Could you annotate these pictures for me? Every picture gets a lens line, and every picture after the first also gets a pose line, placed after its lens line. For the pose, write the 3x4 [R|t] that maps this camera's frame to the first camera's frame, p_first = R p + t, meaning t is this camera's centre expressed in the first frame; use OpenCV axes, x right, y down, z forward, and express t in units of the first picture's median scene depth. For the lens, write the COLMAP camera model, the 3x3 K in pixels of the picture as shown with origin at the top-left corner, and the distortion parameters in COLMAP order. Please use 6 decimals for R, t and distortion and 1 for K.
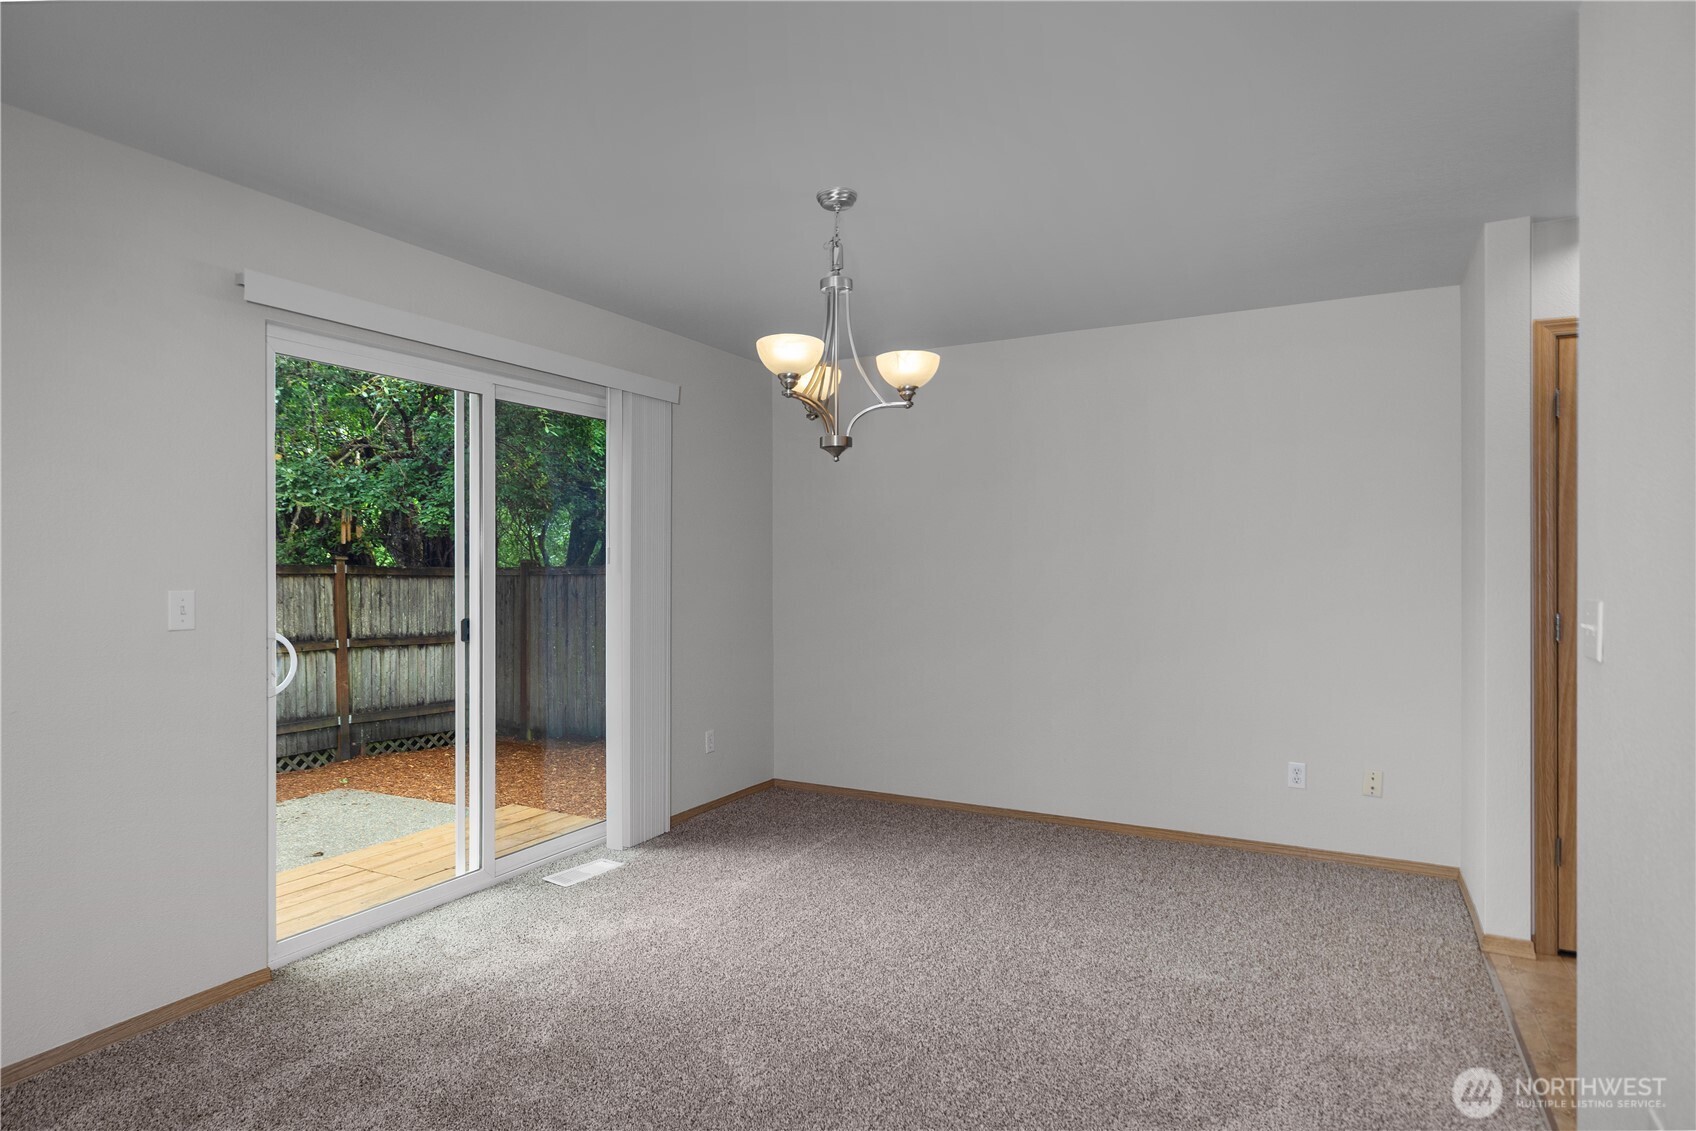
lens RADIAL K [[935.8, 0, 845.8], [0, 935.8, 576.3], [0, 0, 1]] dist [0.001435, 0.000057]
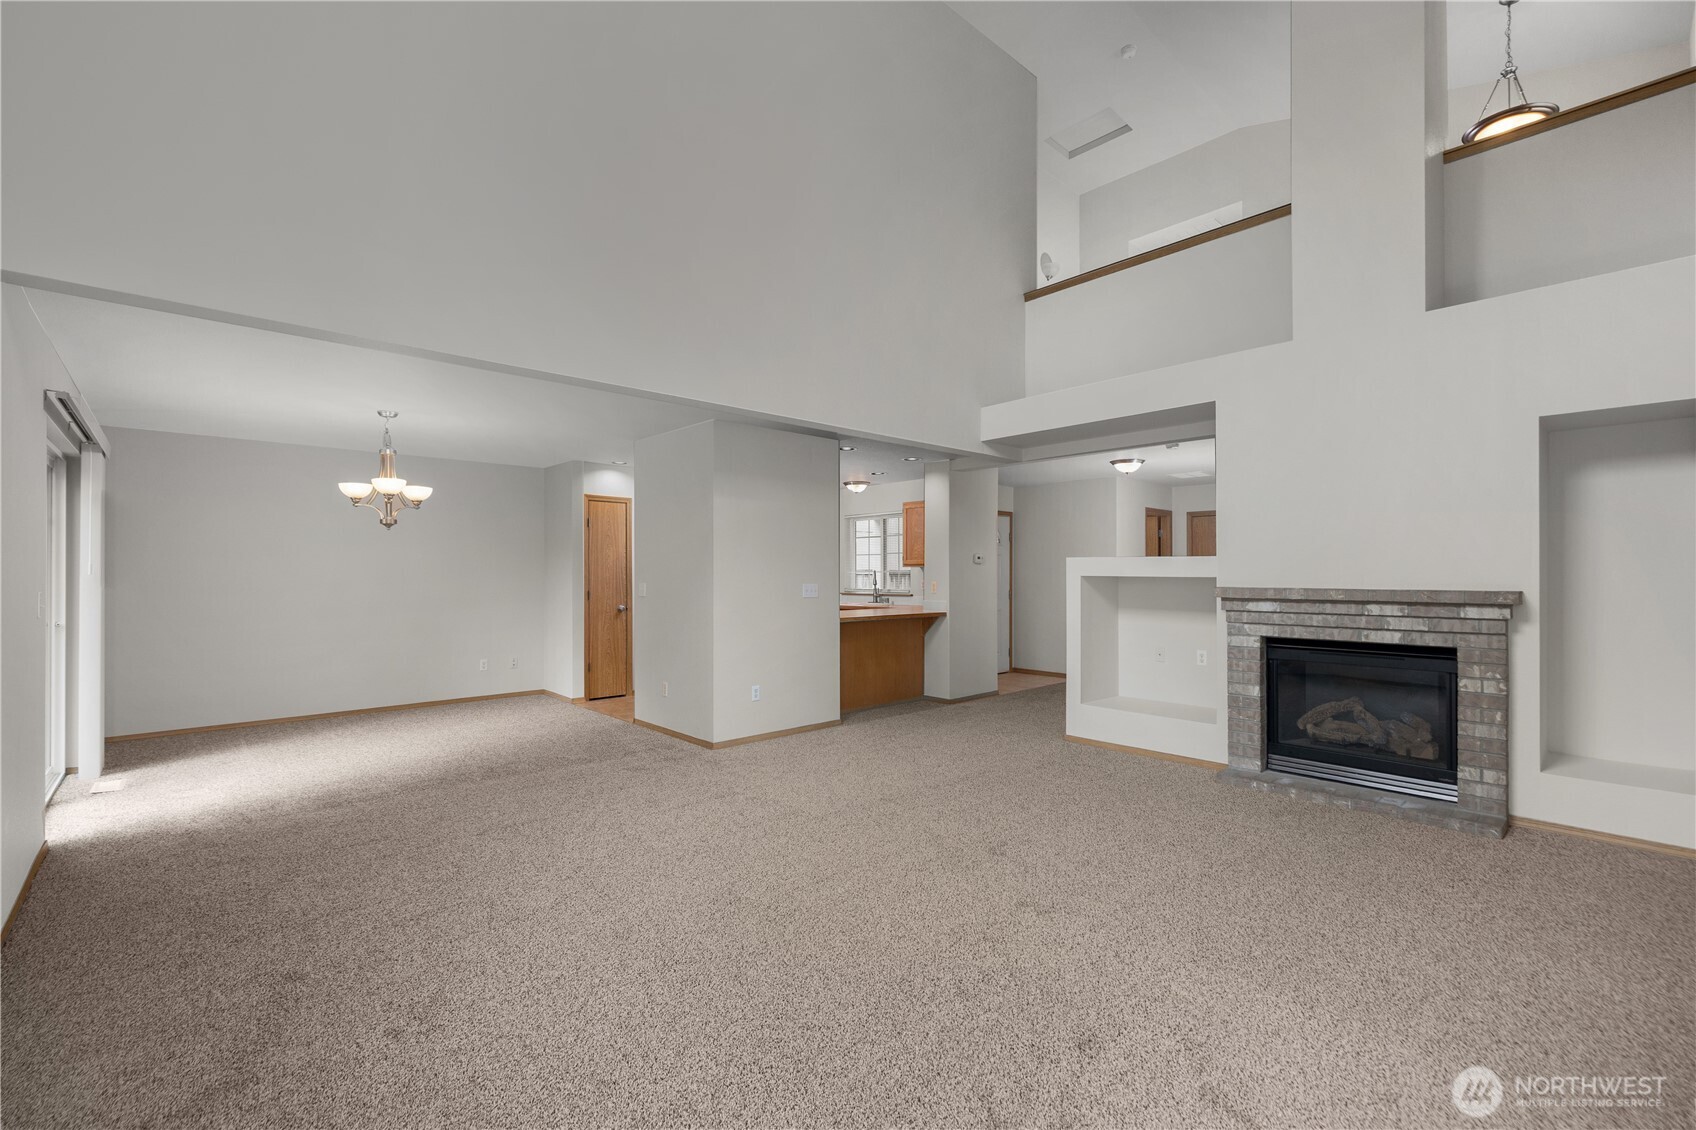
lens RADIAL K [[738.8, 0, 851.7], [0, 738.8, 568.4], [0, 0, 1]] dist [0.012686, 0.000314]
pose [[0.328921, 0.006733, 0.944333, -1.186455], [0.017999, 0.999748, -0.013398, 0.014857], [-0.944186, 0.021404, 0.328717, -0.582062]]
